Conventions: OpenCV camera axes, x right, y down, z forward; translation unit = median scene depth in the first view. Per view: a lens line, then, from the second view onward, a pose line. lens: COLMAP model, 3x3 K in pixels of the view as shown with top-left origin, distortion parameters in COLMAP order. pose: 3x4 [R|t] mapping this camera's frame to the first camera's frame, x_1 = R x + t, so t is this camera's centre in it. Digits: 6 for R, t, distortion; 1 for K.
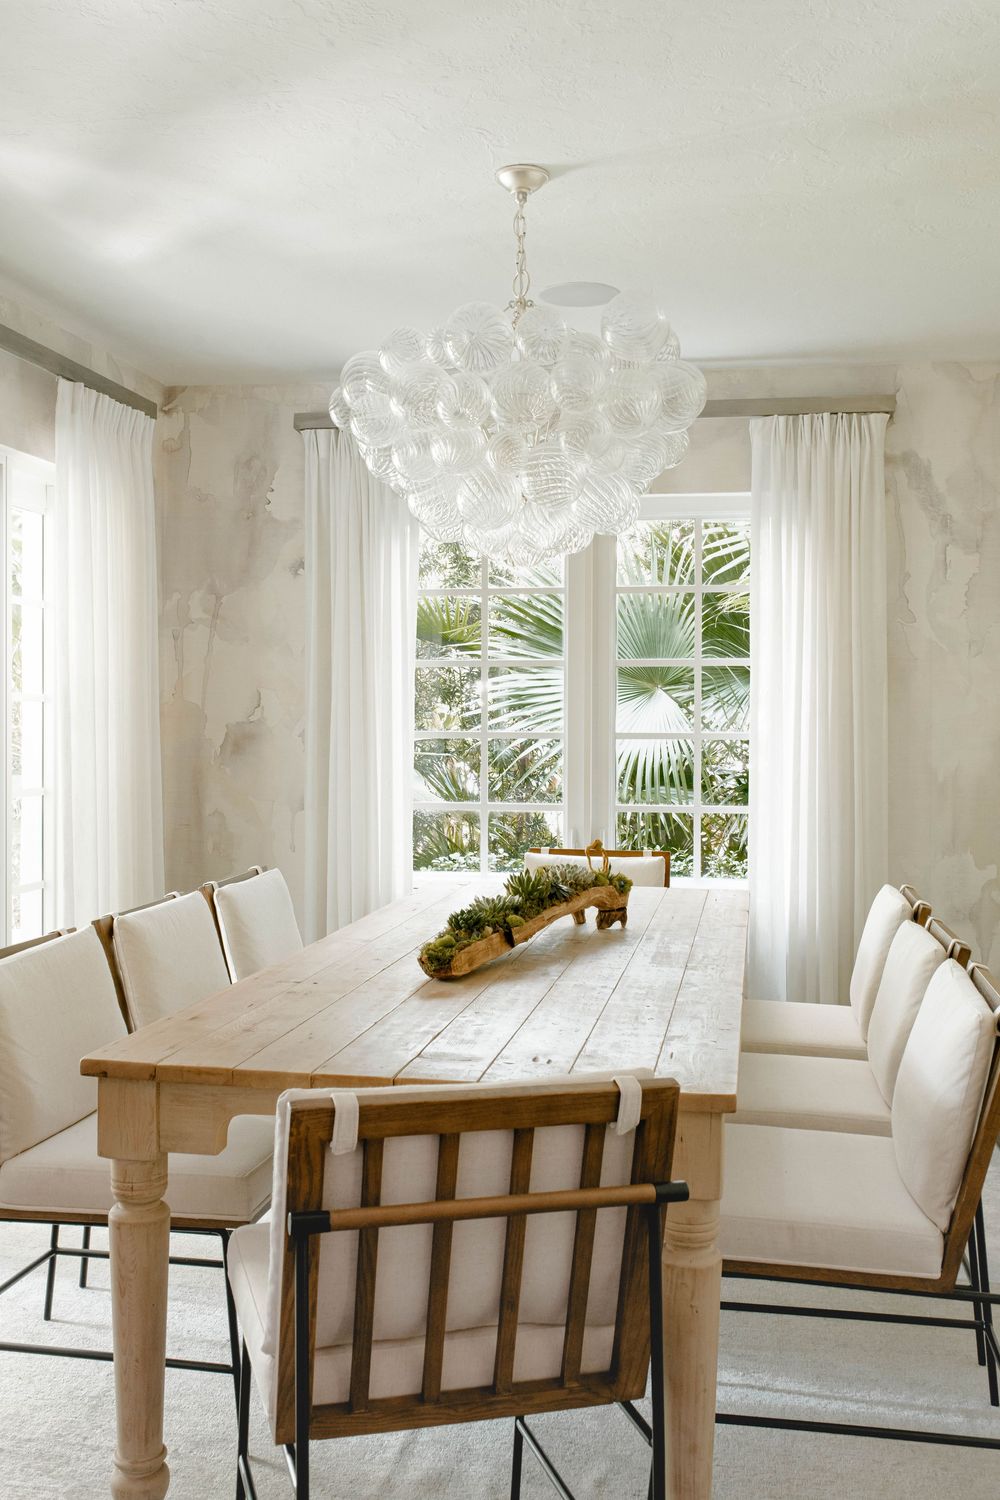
lens RADIAL K [[1427.2, 0, 465.6], [0, 1427.2, 755.4], [0, 0, 1]] dist [-0.003822, 0.000000]
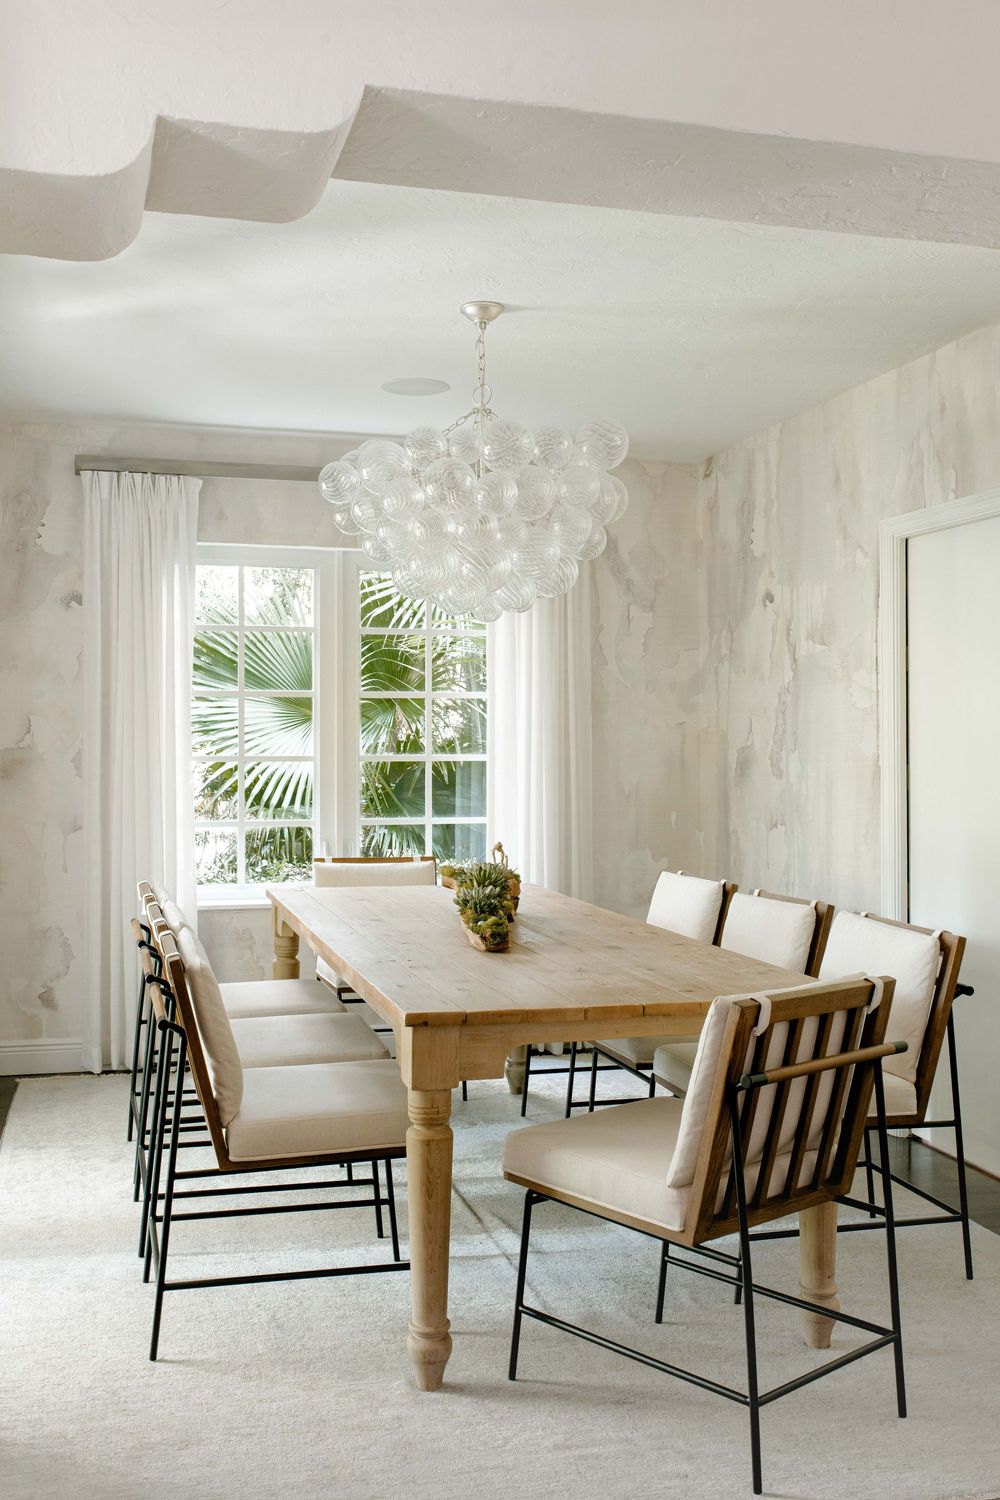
lens RADIAL K [[1427.2, 0, 456.5], [0, 1427.2, 769.8], [0, 0, 1]] dist [-0.003822, 0.000000]
pose [[0.908825, -0.011217, 0.417028, -0.327461], [0.013782, 0.999900, -0.003141, 0.000012], [-0.416951, 0.008602, 0.908888, -0.076943]]
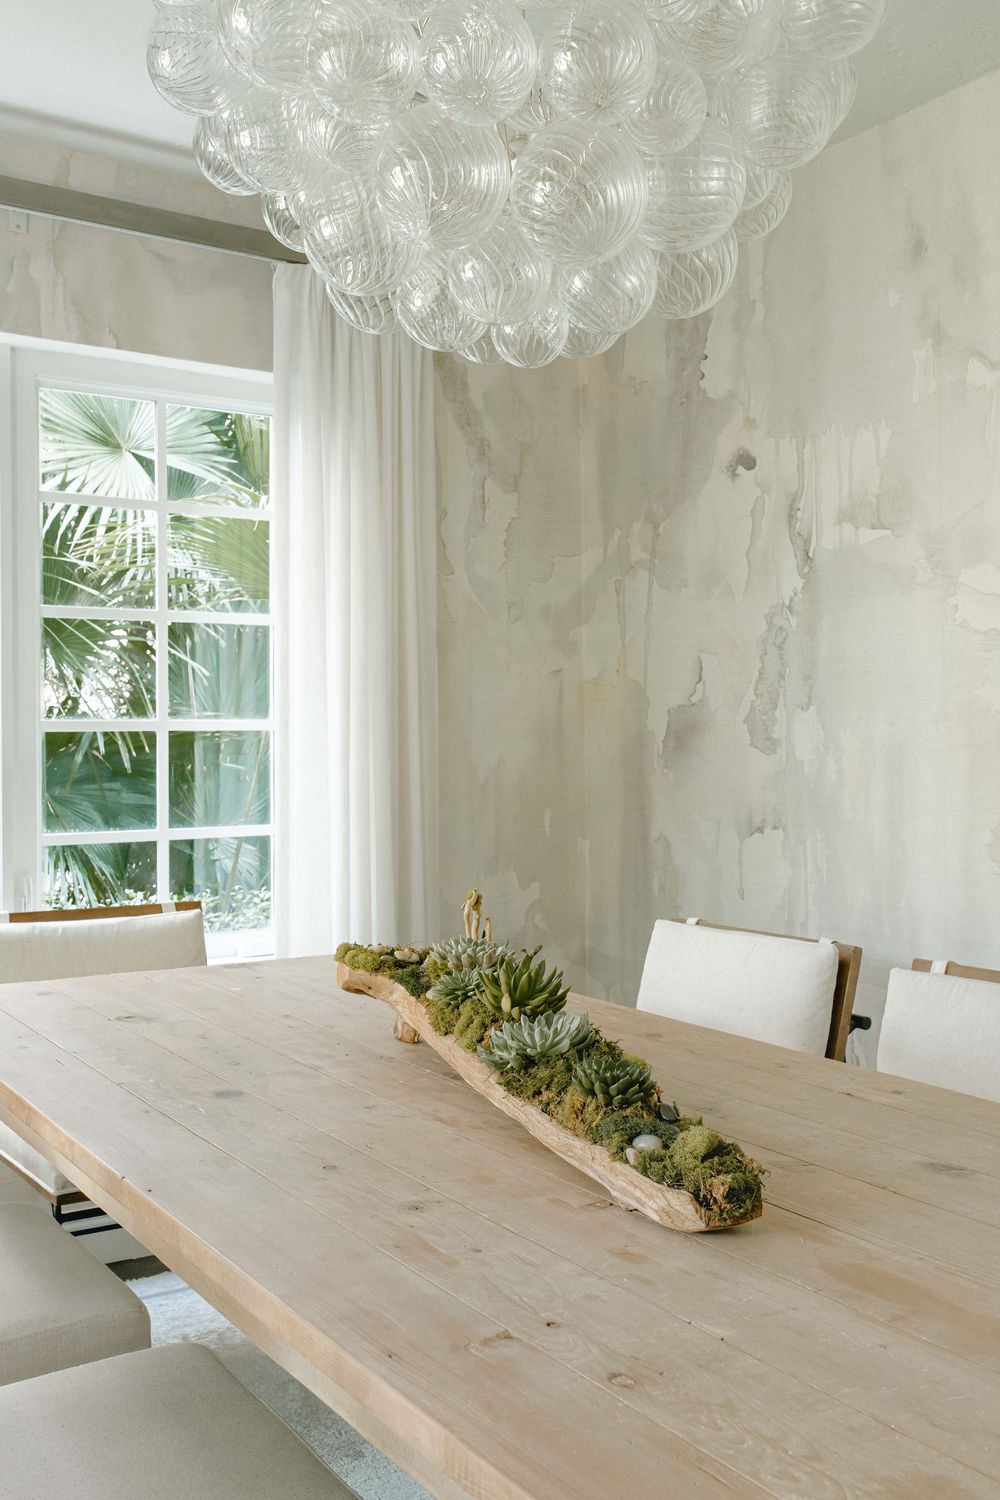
lens RADIAL K [[1427.2, 0, 470.1], [0, 1427.2, 755.9], [0, 0, 1]] dist [-0.003822, 0.000000]
pose [[0.729324, -0.015599, 0.683991, -0.206632], [0.023348, 0.999725, -0.002096, 0.006294], [-0.683770, 0.017498, 0.729488, 0.437945]]
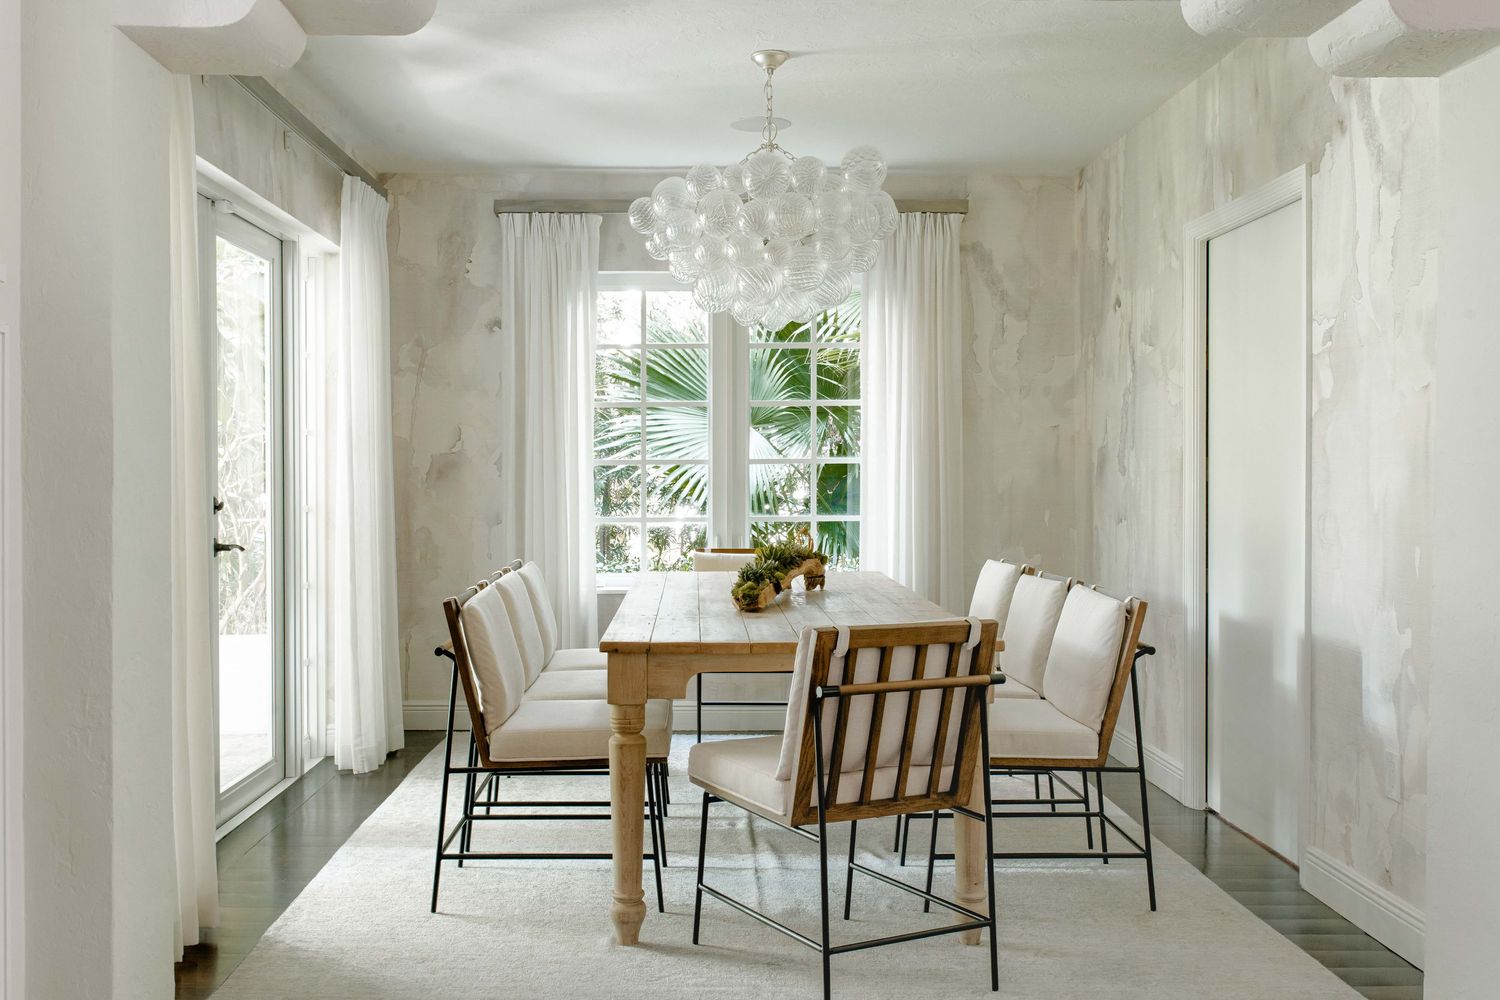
lens RADIAL K [[1427.2, 0, 680.4], [0, 1427.2, 529.0], [0, 0, 1]] dist [-0.003822, 0.000000]
pose [[0.983224, -0.016565, 0.181649, -0.202923], [0.013804, 0.999769, 0.016452, 0.026636], [-0.181880, -0.013668, 0.983226, -0.252781]]
